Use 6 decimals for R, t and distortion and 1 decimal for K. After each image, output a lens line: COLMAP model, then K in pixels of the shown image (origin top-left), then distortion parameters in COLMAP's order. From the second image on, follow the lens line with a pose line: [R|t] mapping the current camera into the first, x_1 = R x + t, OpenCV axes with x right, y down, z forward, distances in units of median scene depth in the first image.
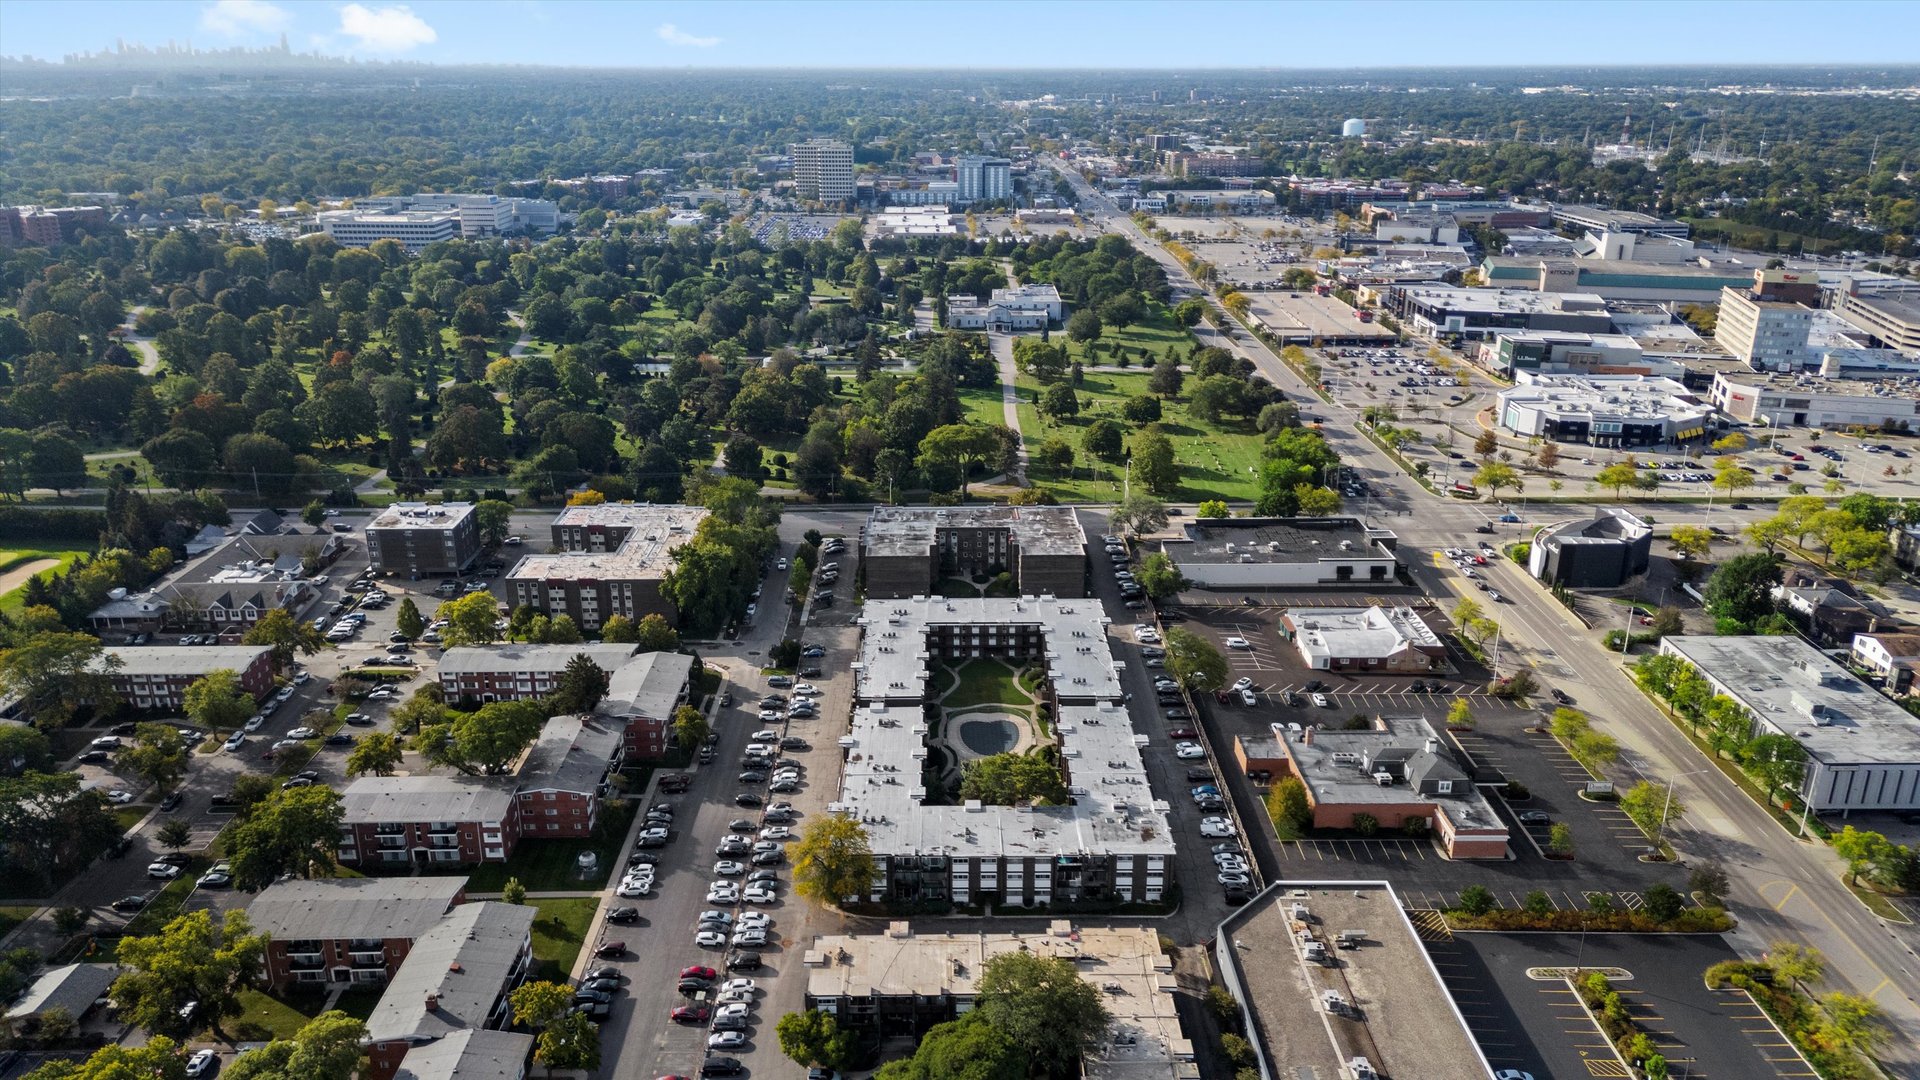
lens RADIAL K [[1344.6, 0, 960.0], [0, 1344.6, 540.0], [0, 0, 1]] dist [0.069669, -0.068722]
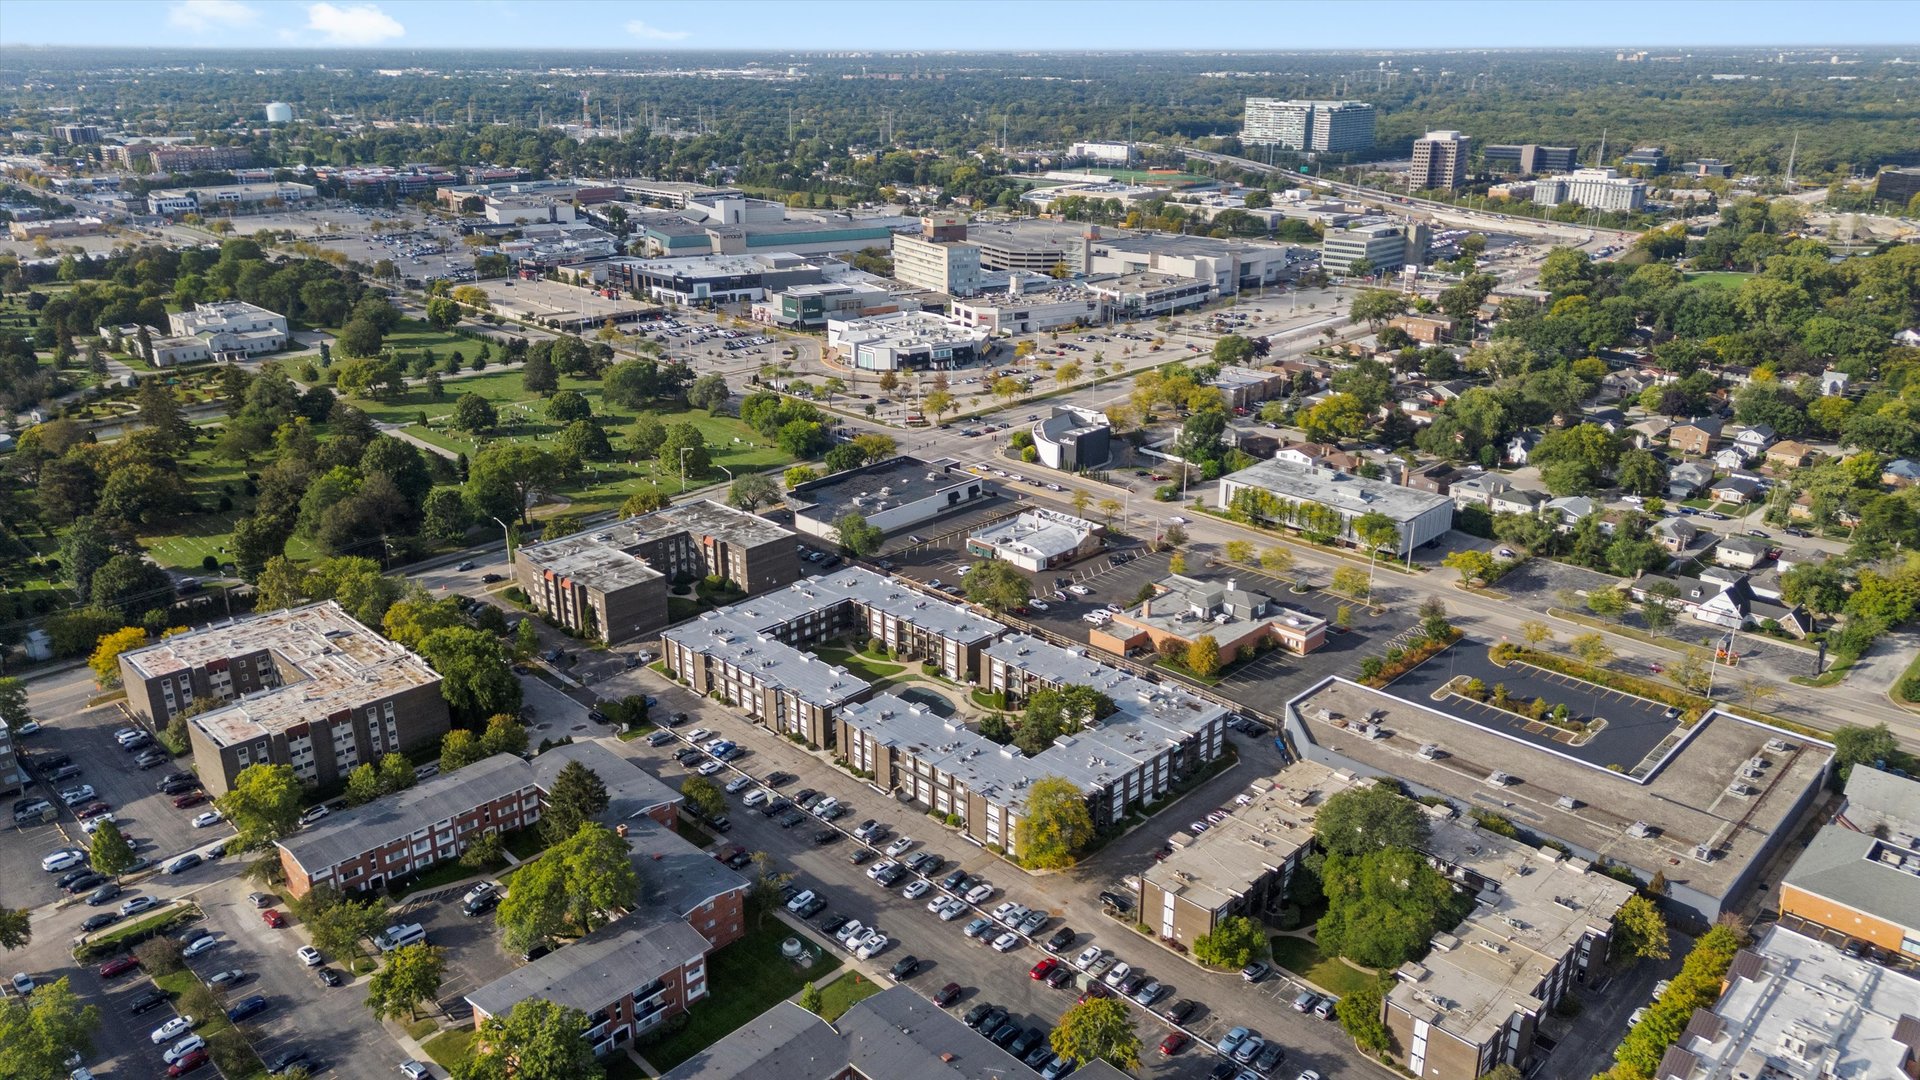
lens RADIAL K [[1344.6, 0, 960.0], [0, 1344.6, 540.0], [0, 0, 1]] dist [0.069669, -0.068722]
pose [[0.703097, -0.242797, 0.668359, -0.413584], [0.234817, 0.966453, 0.104065, -0.050568], [-0.671204, 0.083774, 0.736523, 0.143439]]
